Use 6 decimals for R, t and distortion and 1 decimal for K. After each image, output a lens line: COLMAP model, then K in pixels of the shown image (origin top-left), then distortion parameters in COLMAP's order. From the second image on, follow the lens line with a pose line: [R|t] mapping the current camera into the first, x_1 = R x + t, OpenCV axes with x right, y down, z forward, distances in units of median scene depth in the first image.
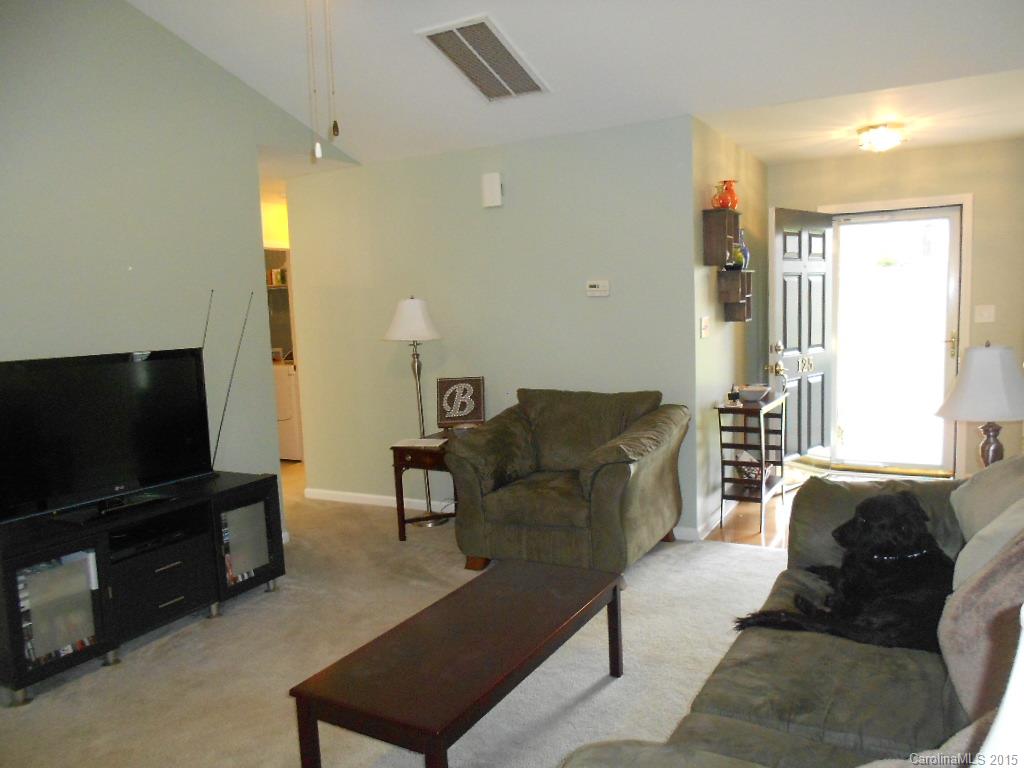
lens RADIAL K [[769.9, 0, 514.7], [0, 769.9, 397.8], [0, 0, 1]] dist [0.000079, 0.006417]
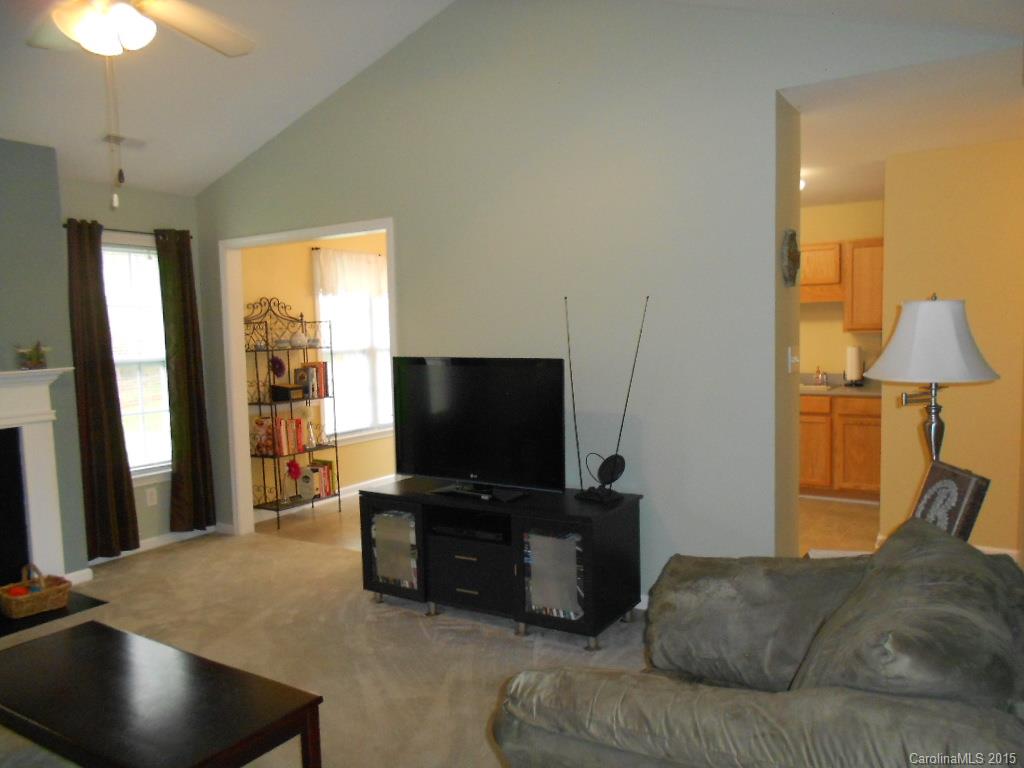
lens RADIAL K [[768.8, 0, 492.7], [0, 768.8, 396.7], [0, 0, 1]] dist [-0.007584, -0.002623]
pose [[-0.057065, 0.132599, -0.989526, 0.575997], [-0.092293, 0.986196, 0.137475, -0.153308], [0.994095, 0.099171, -0.044039, 1.052512]]
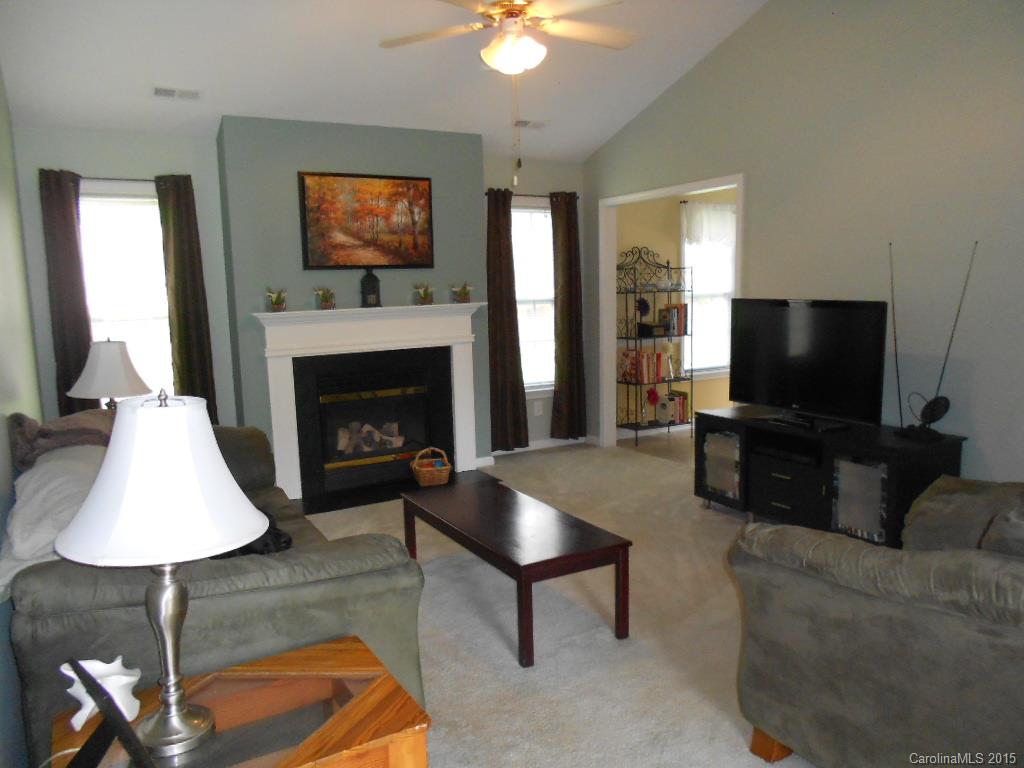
lens RADIAL K [[769.9, 0, 514.7], [0, 769.9, 397.8], [0, 0, 1]] dist [0.000079, 0.006417]
pose [[-0.506836, 0.178416, -0.843377, 0.773781], [-0.062038, 0.968261, 0.242118, -0.171767], [0.859807, 0.175036, -0.479682, 1.192340]]
